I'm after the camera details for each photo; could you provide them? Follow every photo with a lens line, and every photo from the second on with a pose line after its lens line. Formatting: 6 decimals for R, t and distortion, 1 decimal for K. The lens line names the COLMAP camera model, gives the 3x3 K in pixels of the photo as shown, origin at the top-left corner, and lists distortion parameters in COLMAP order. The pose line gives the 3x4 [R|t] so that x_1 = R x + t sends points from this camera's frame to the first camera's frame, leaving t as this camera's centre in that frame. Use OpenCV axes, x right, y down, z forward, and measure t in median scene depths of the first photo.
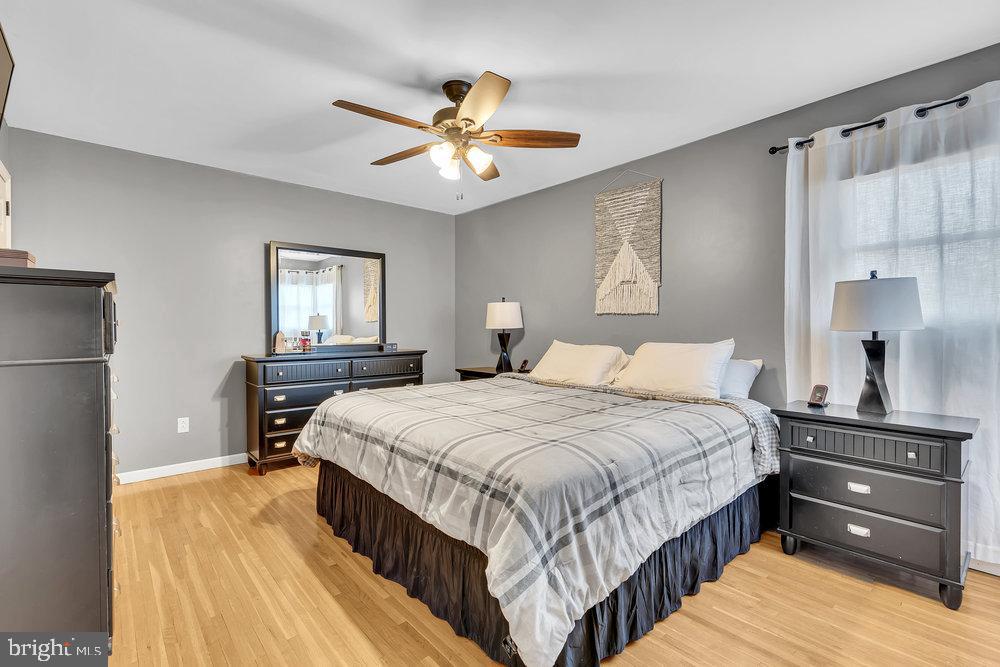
lens RADIAL K [[451.7, 0, 500.0], [0, 451.7, 329.3], [0, 0, 1]] dist [0.006067, 0.000826]
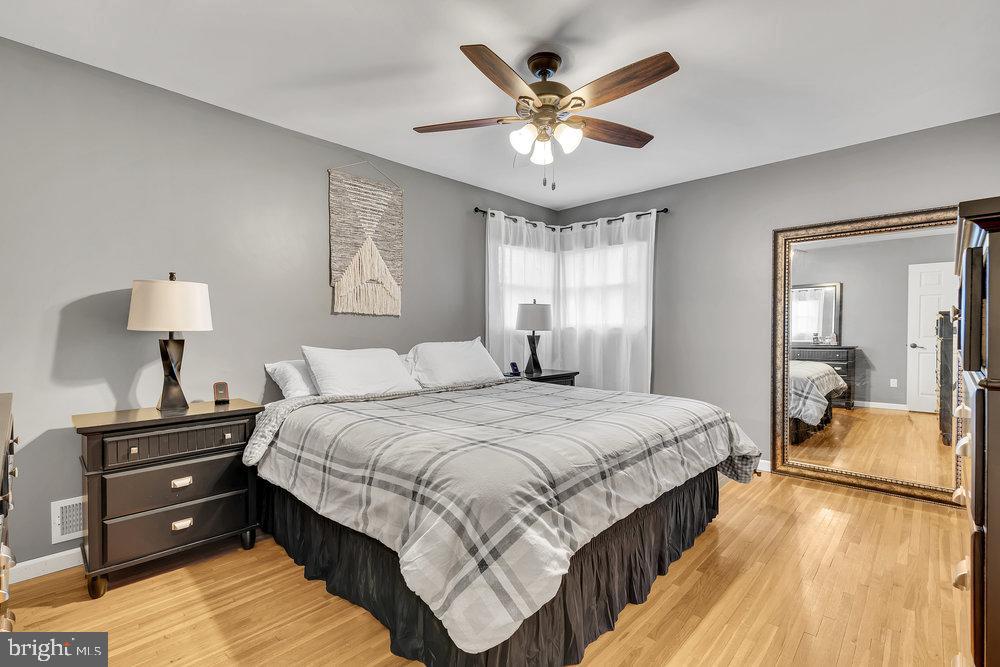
lens RADIAL K [[451.7, 0, 500.3], [0, 451.7, 335.0], [0, 0, 1]] dist [0.006067, 0.000826]
pose [[-0.088619, -0.016849, 0.995923, -0.709048], [0.003638, 0.999845, 0.017239, -0.006035], [-0.996059, 0.005151, -0.088544, 0.837807]]
